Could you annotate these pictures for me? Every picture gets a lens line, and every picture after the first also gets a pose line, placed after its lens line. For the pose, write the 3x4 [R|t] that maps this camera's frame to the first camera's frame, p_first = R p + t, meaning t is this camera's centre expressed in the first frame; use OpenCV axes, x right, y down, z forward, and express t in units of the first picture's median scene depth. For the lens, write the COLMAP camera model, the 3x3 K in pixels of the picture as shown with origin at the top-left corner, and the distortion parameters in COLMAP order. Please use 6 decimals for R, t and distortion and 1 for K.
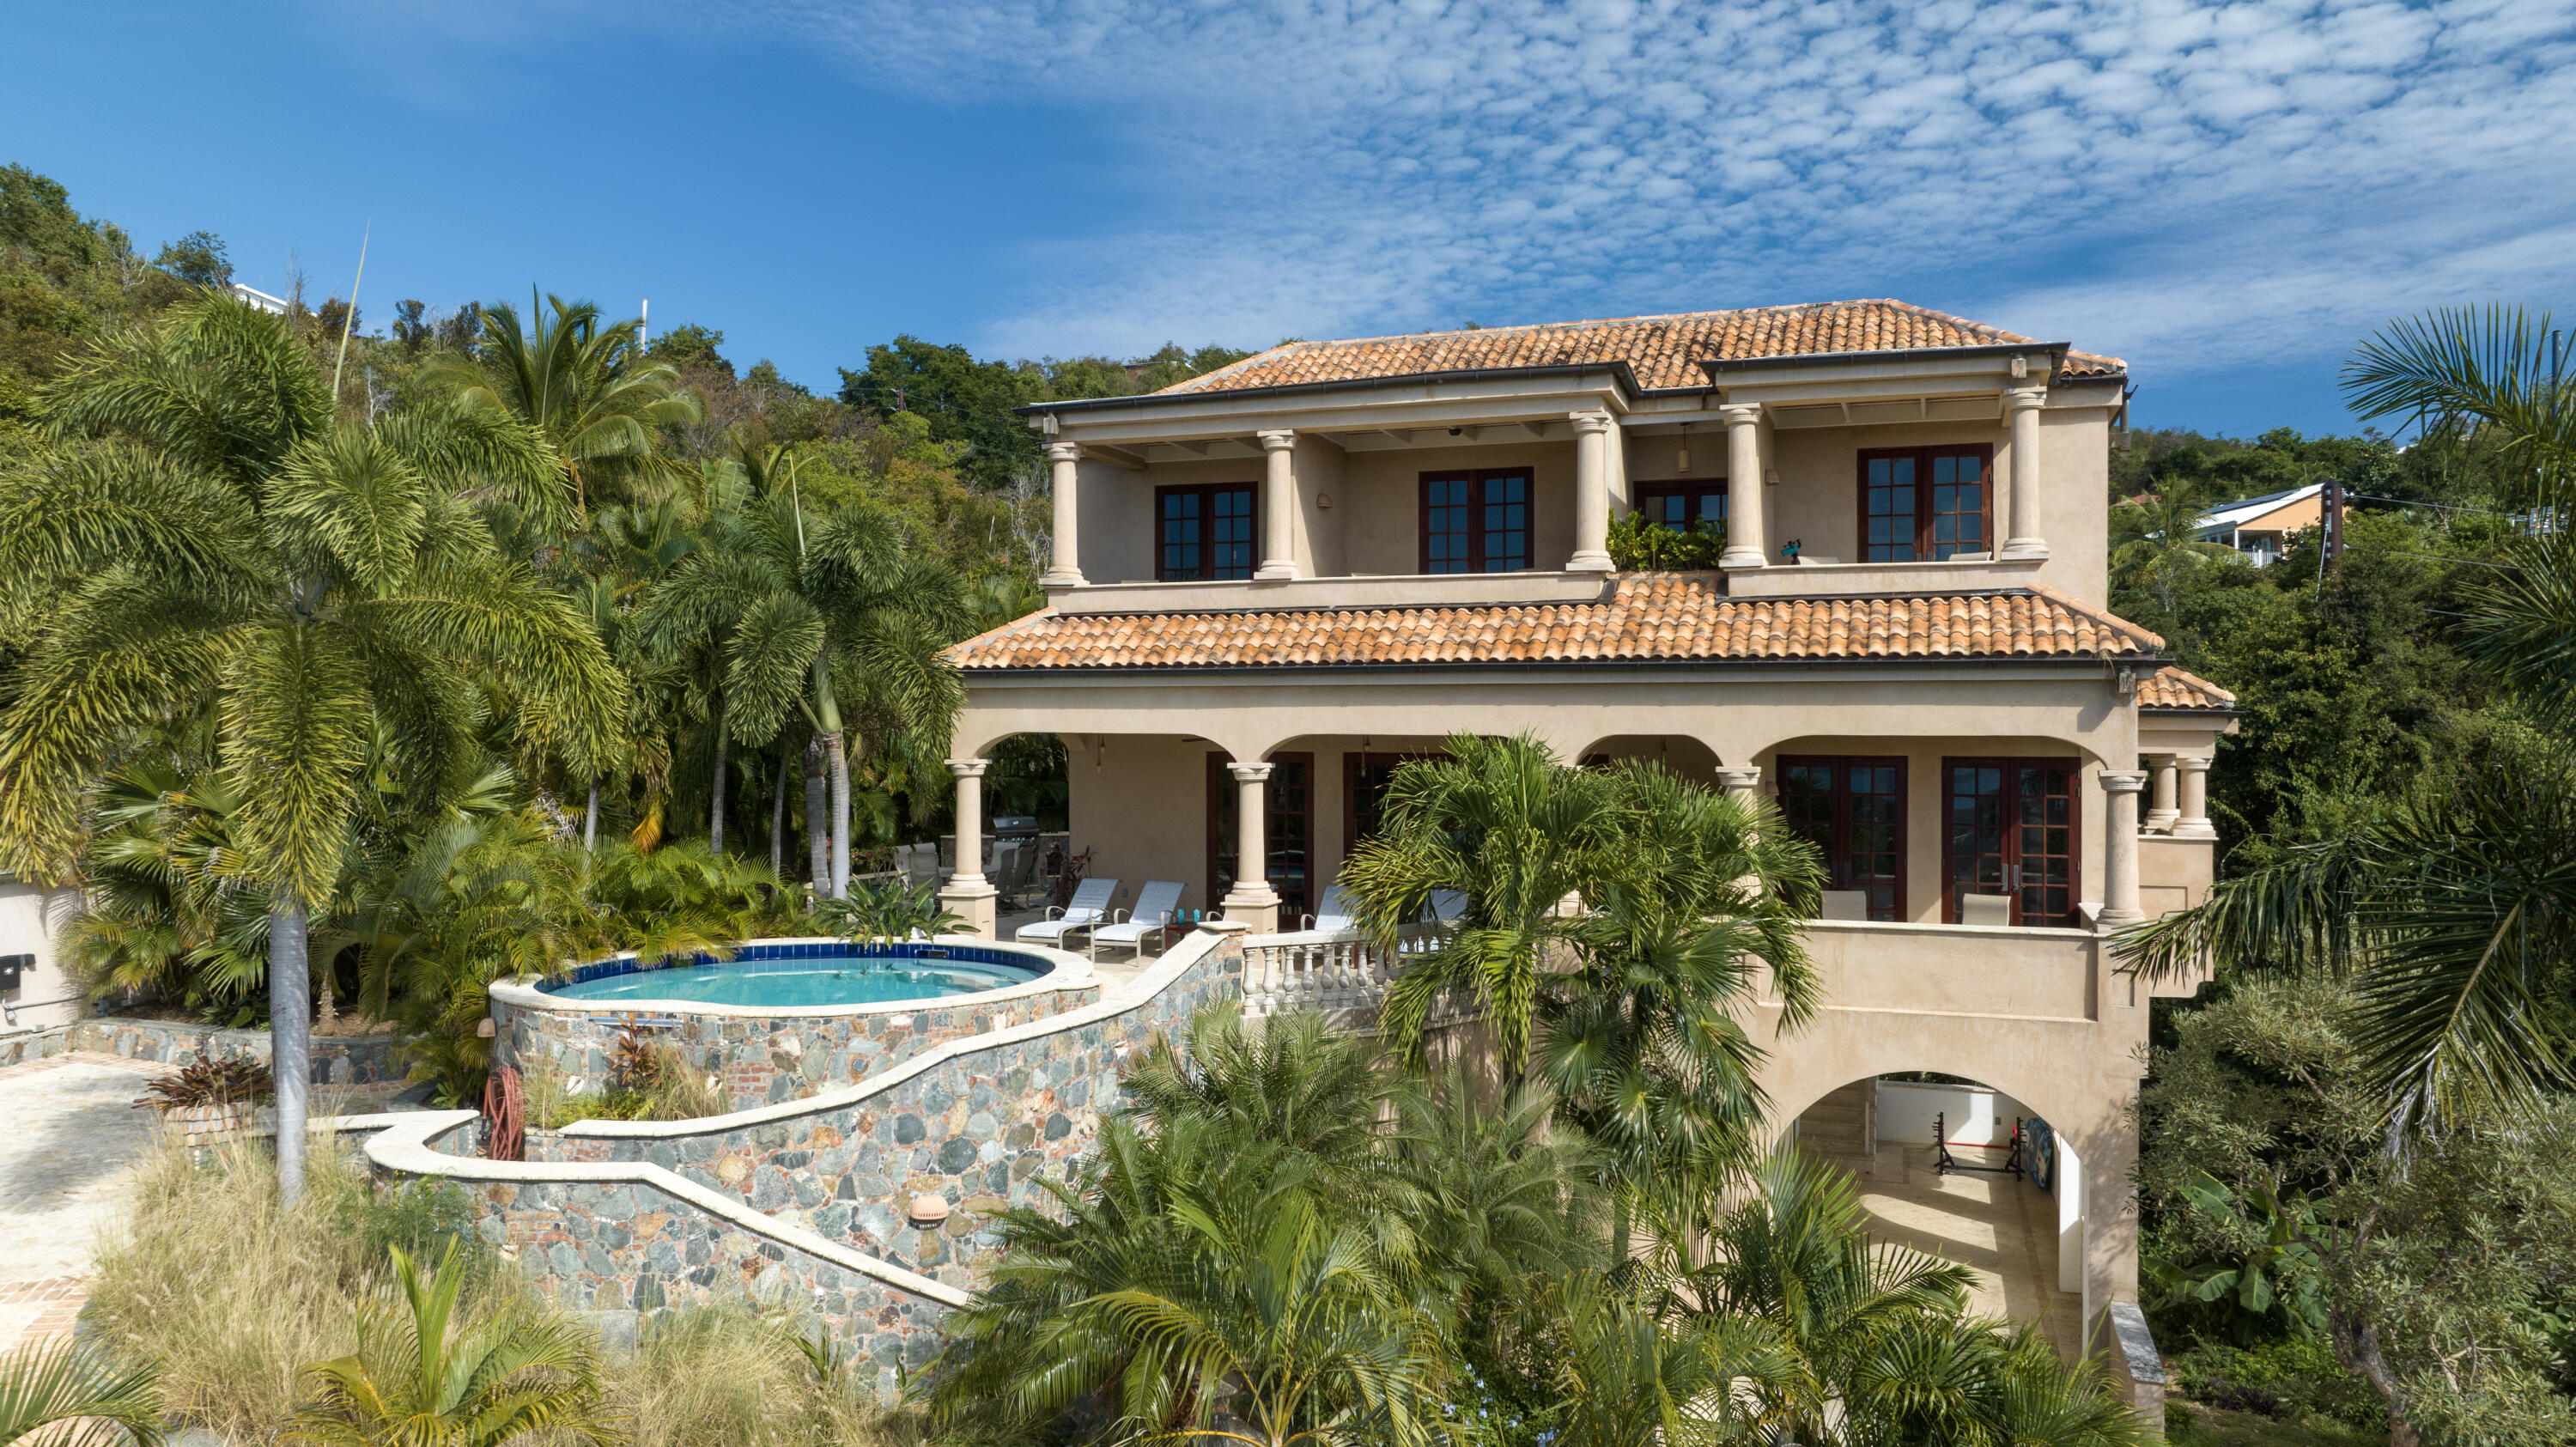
lens RADIAL K [[1880.7, 0, 1288.4], [0, 1880.7, 731.9], [0, 0, 1]] dist [-0.028117, -0.000720]
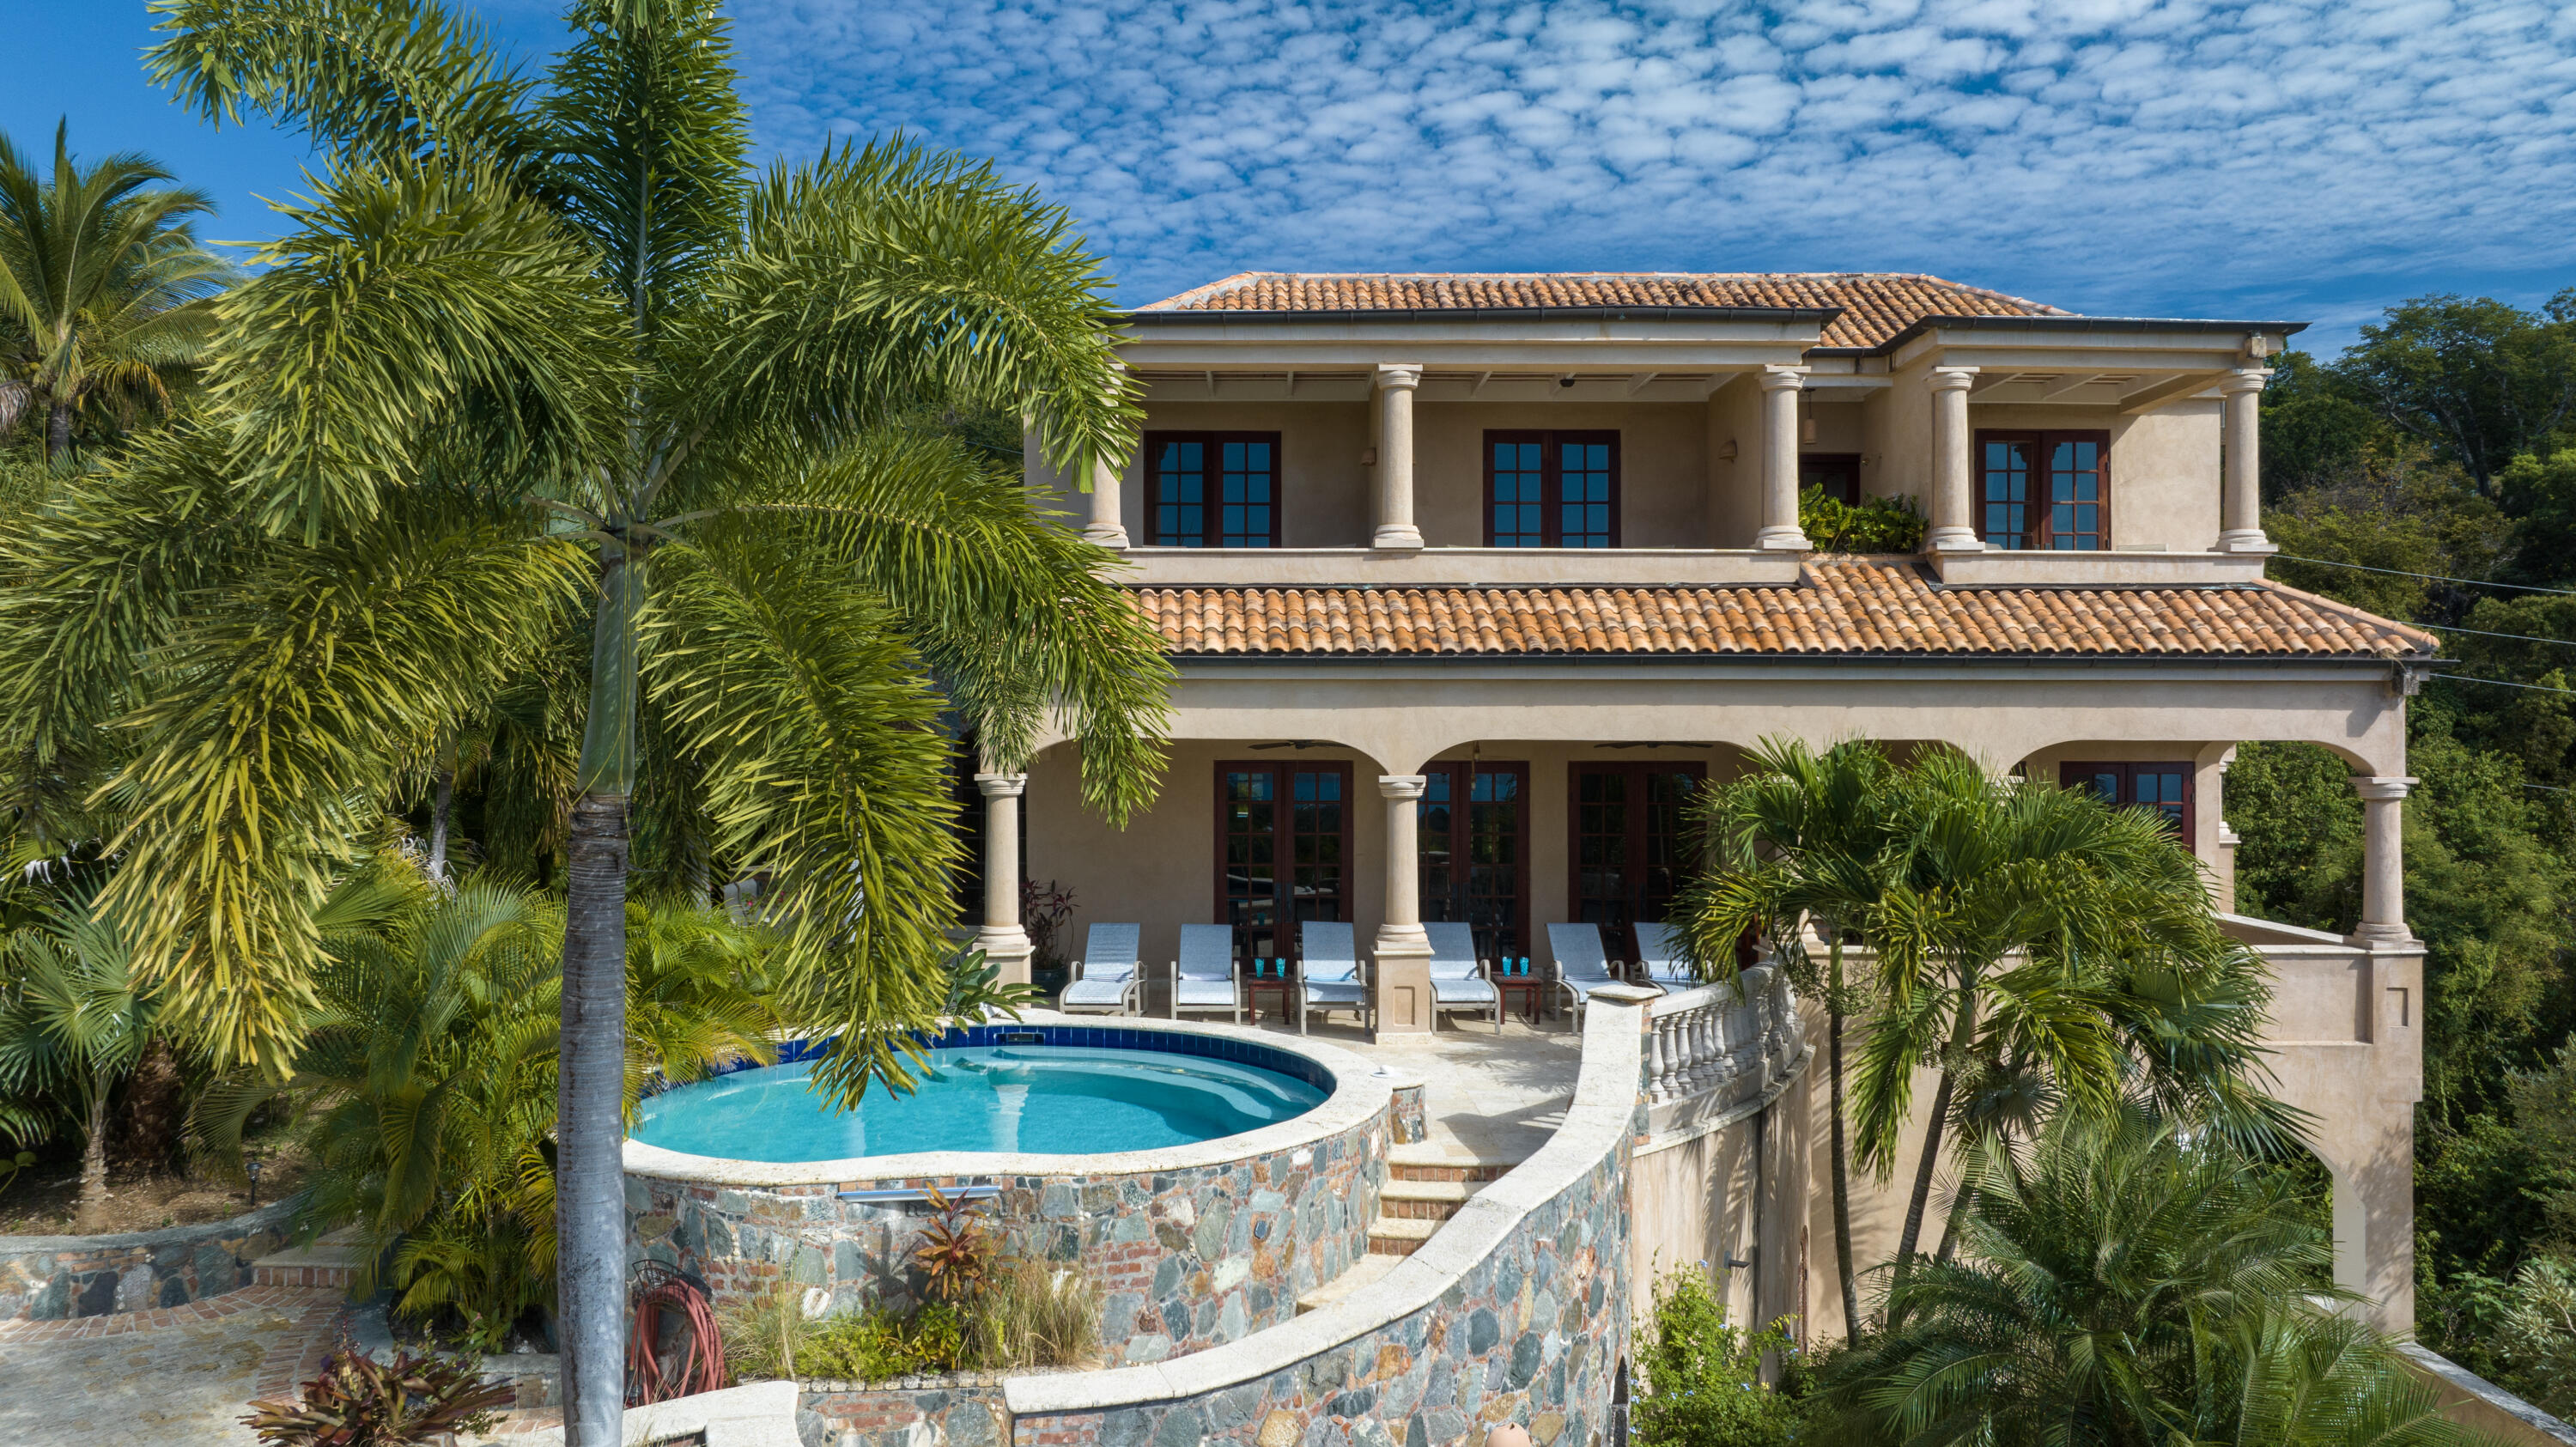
lens RADIAL K [[1880.7, 0, 1306.9], [0, 1880.7, 705.1], [0, 0, 1]] dist [-0.028117, -0.000720]
pose [[0.936994, 0.003566, 0.349328, -0.338553], [0.000215, 0.999942, -0.010785, -0.004961], [-0.349346, 0.010181, 0.936939, 0.264330]]
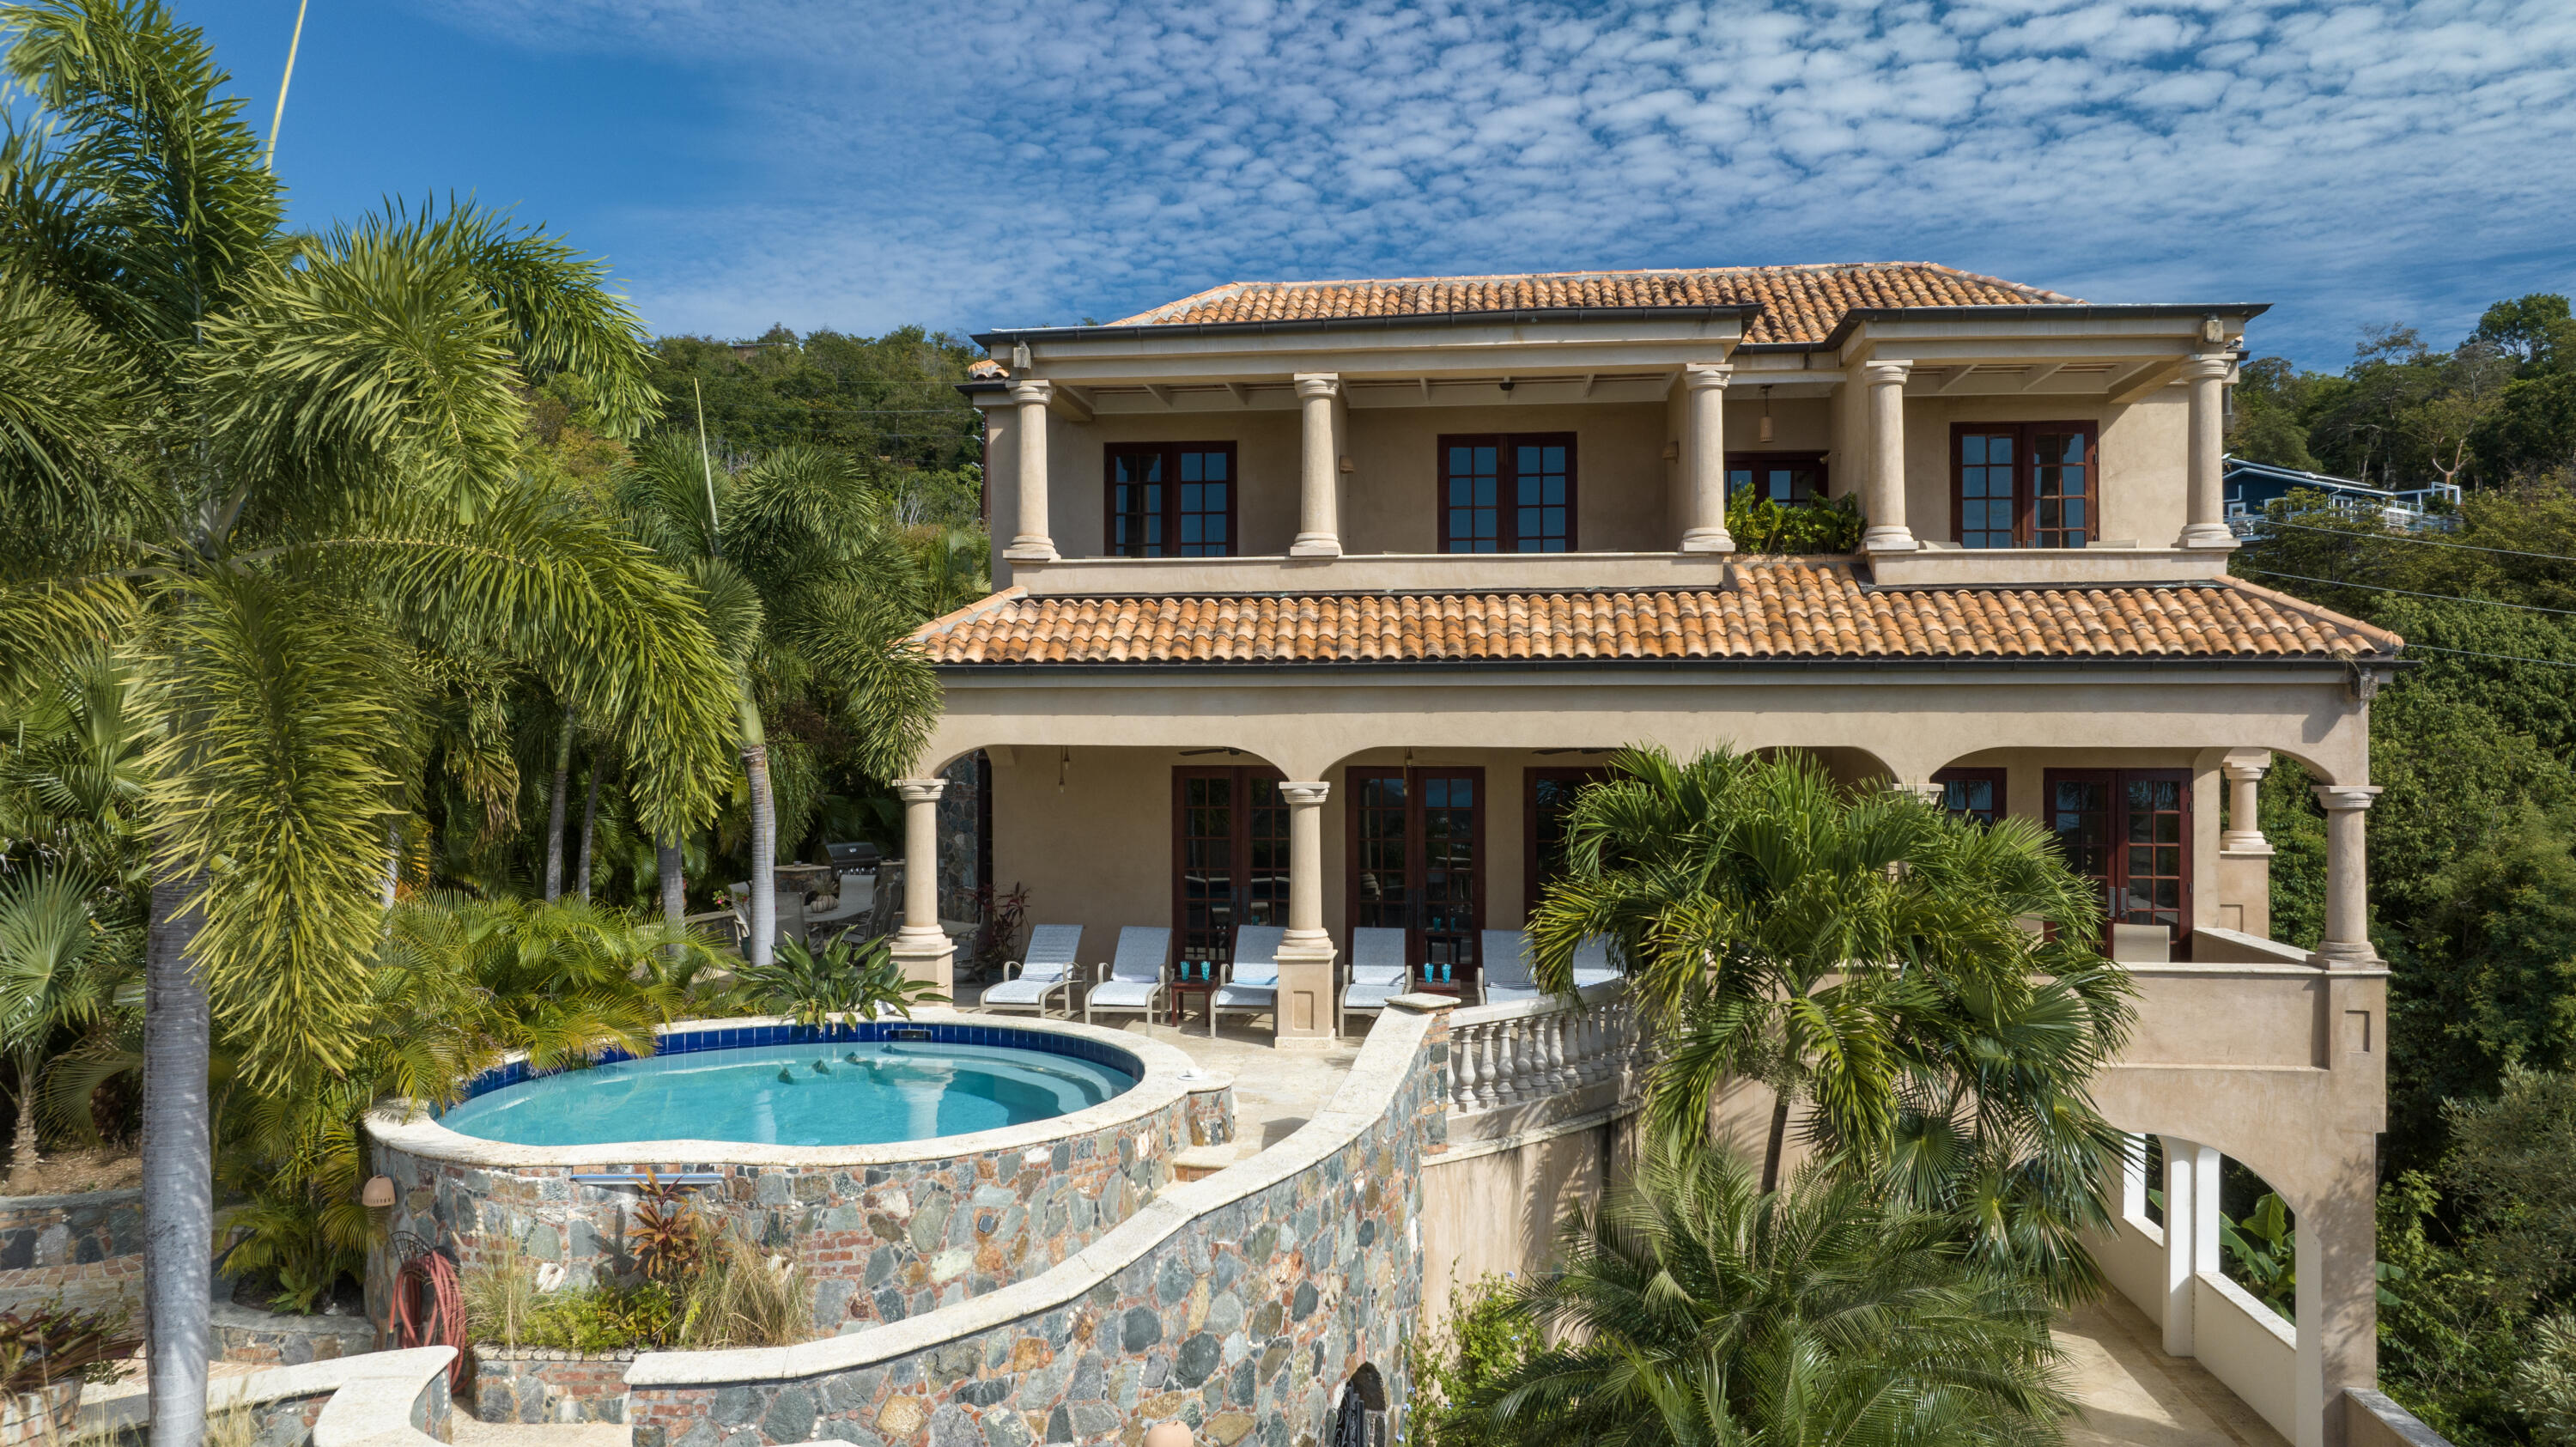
lens RADIAL K [[1865.3, 0, 1276.6], [0, 1865.3, 725.3], [0, 0, 1]] dist [-0.040916, 0.030143]
pose [[0.974216, -0.001195, 0.225616, -0.212541], [0.001967, 0.999993, -0.003195, -0.005400], [-0.225611, 0.003556, 0.974211, 0.224005]]
